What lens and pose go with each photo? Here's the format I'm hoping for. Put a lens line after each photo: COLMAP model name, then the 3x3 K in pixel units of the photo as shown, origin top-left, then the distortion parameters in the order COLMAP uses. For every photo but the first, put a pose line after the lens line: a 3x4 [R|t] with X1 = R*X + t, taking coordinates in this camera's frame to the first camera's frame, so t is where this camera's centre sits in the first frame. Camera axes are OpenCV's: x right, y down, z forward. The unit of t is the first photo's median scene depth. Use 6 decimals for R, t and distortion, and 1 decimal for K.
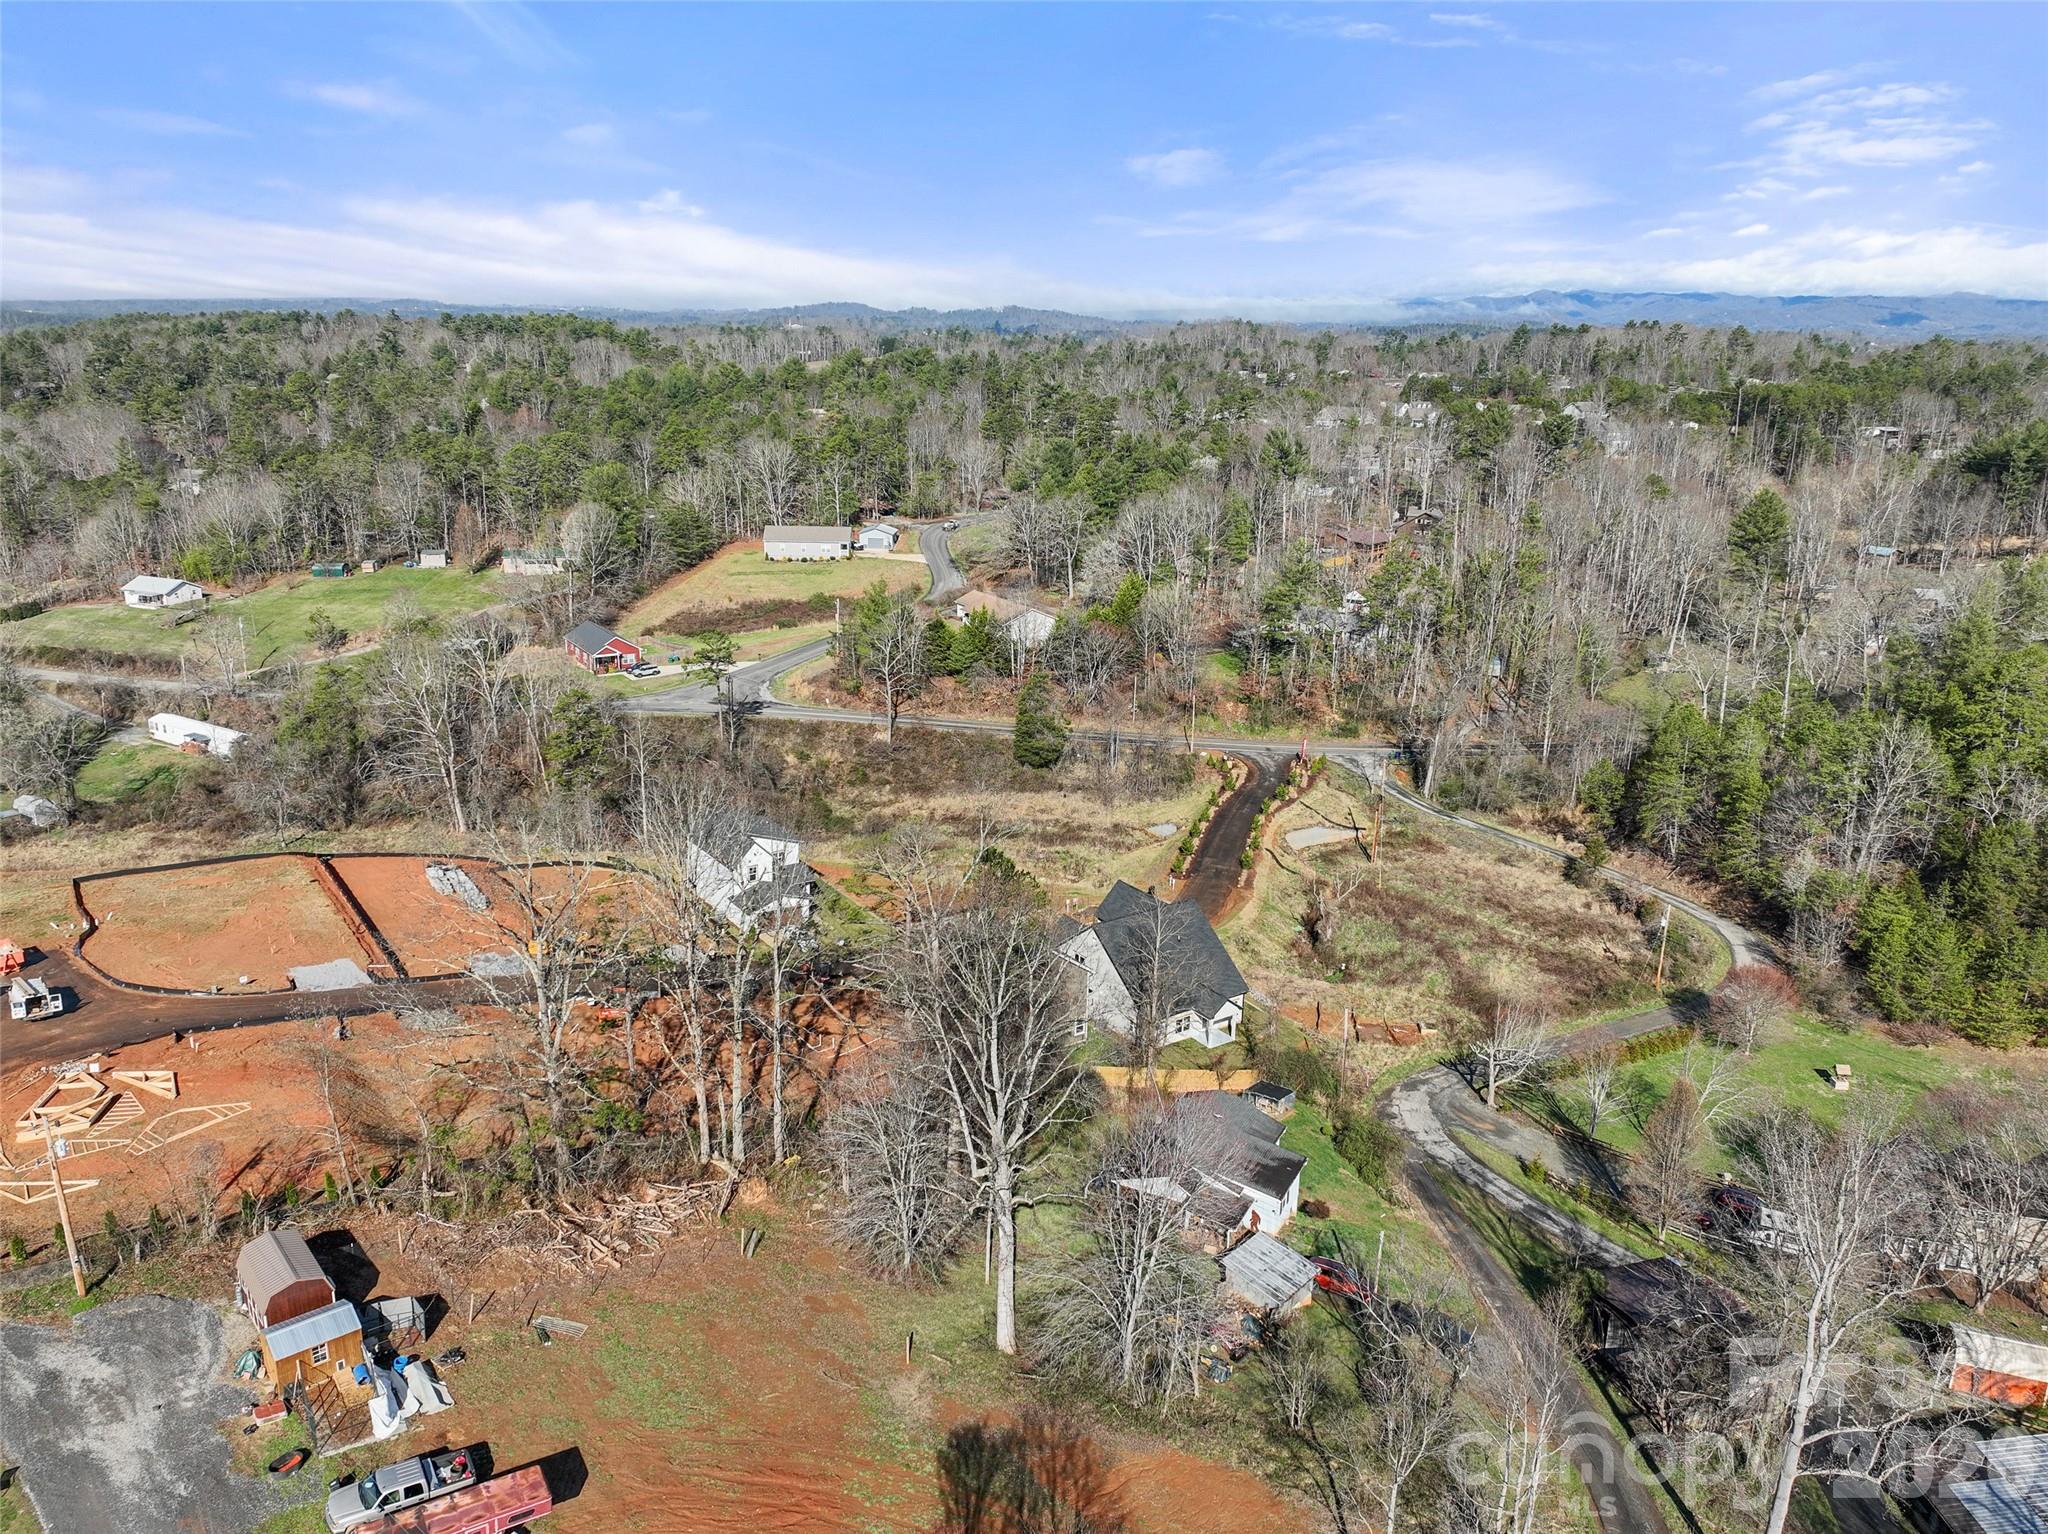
lens RADIAL K [[1440.6, 0, 1034.0], [0, 1440.6, 757.5], [0, 0, 1]] dist [0.005227, 0.000294]
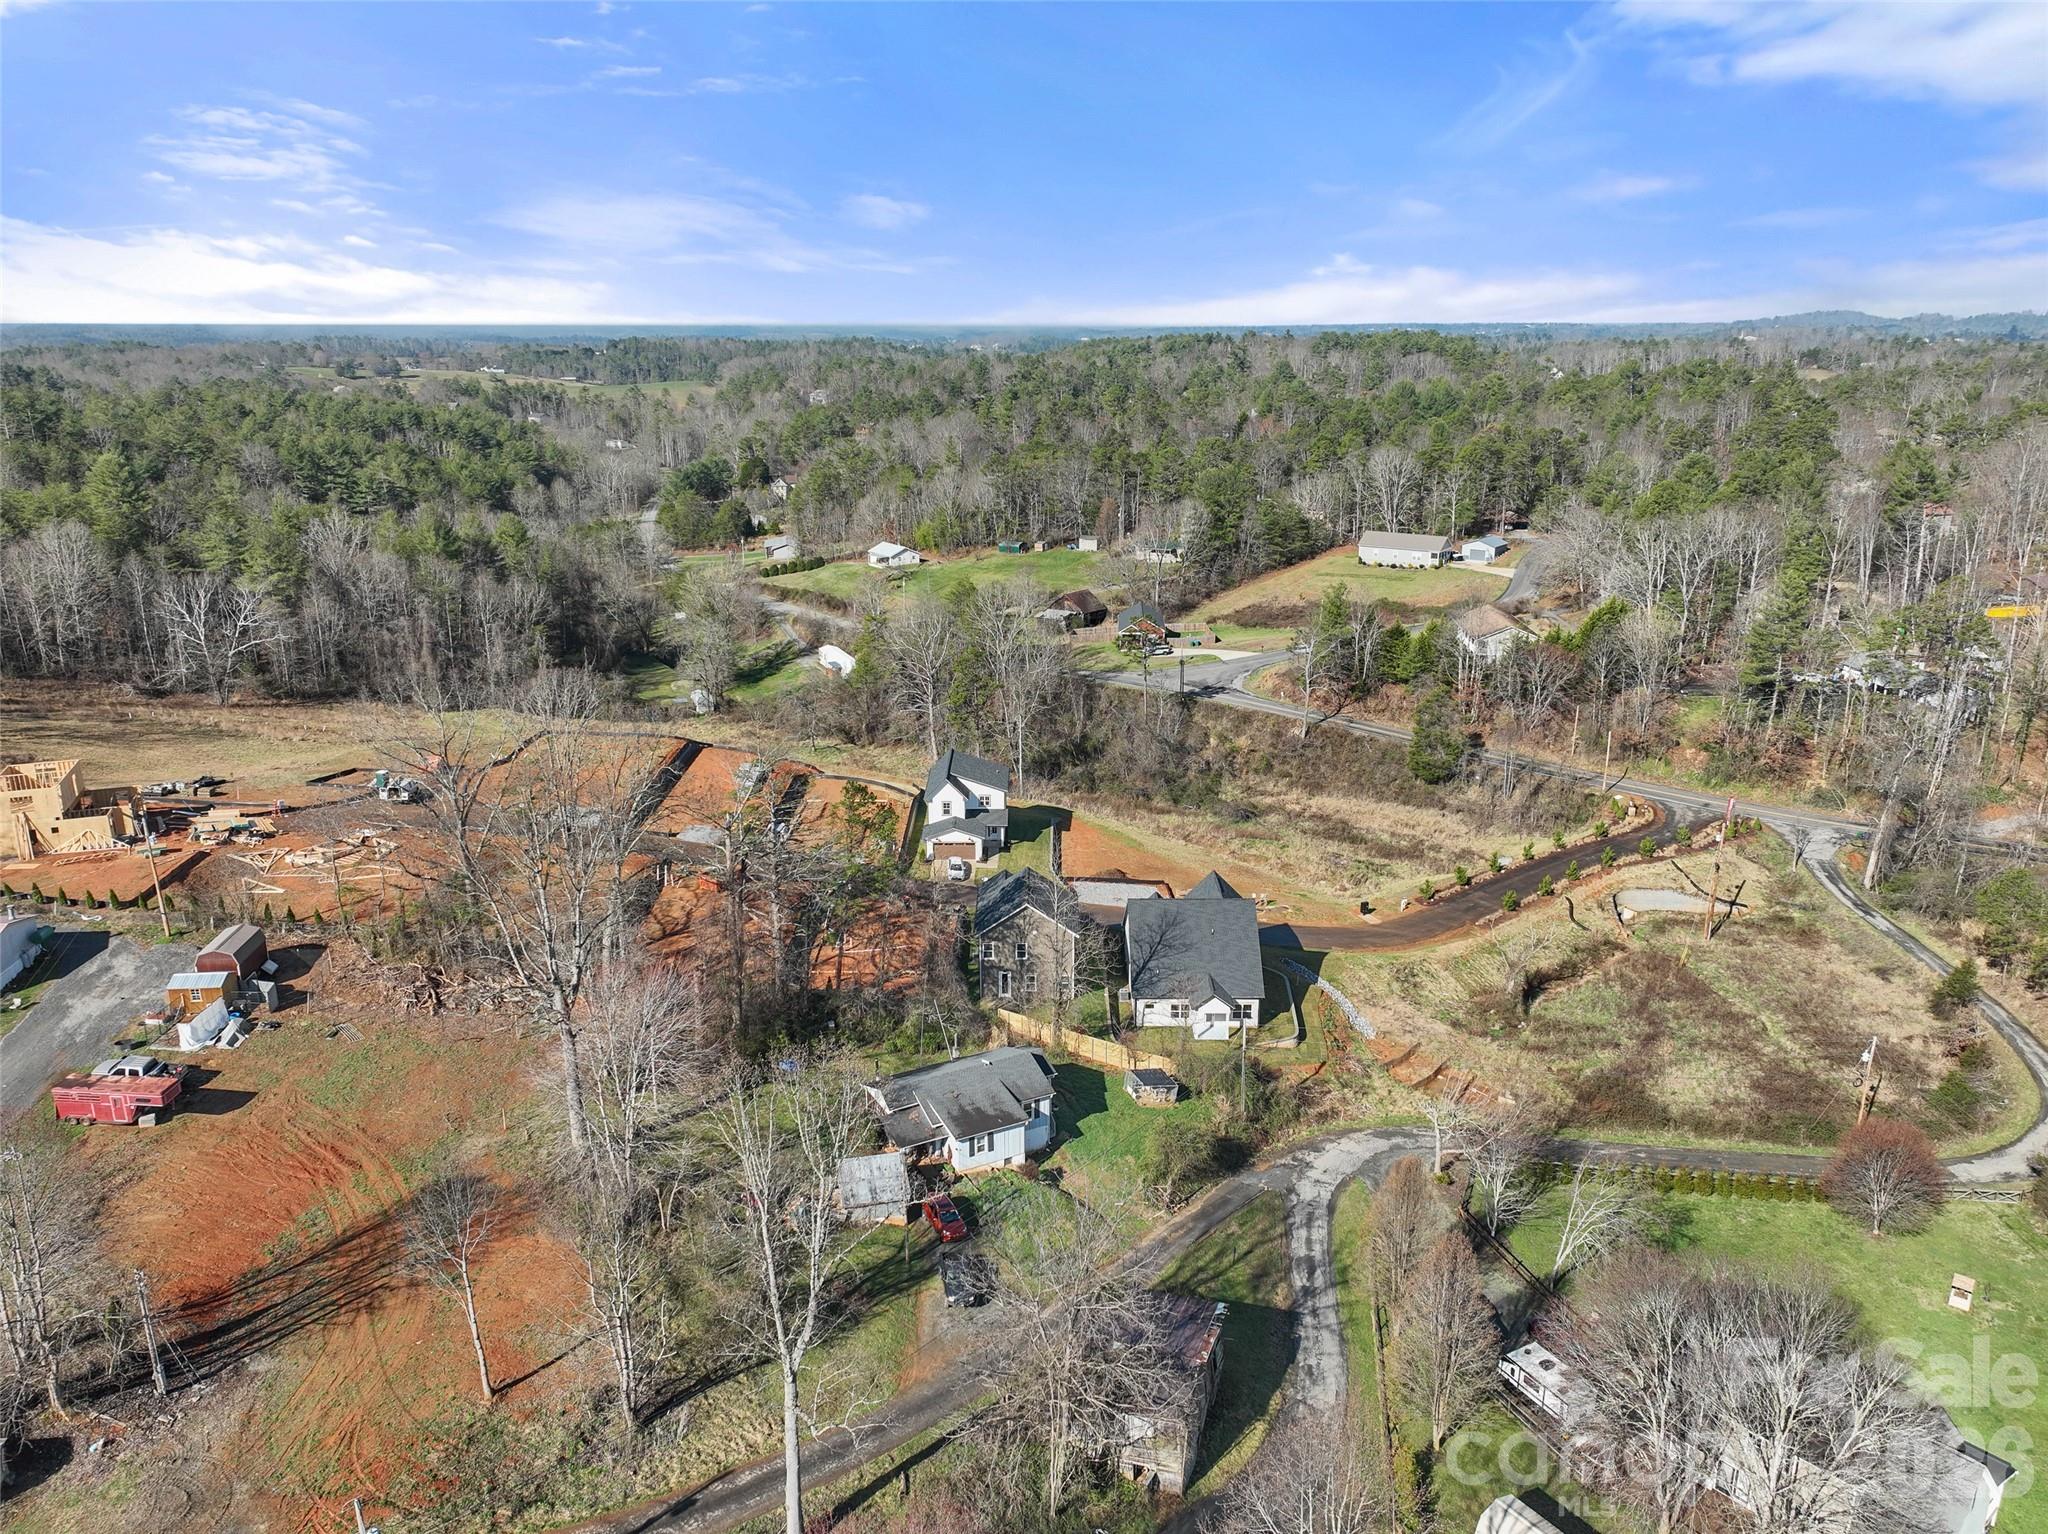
lens RADIAL K [[1440.6, 0, 1062.1], [0, 1440.6, 784.5], [0, 0, 1]] dist [0.005227, 0.000294]
pose [[0.821733, 0.152466, -0.549099, 0.236079], [-0.149566, 0.987468, 0.050359, -0.002869], [0.549896, 0.040745, 0.834239, 0.042046]]
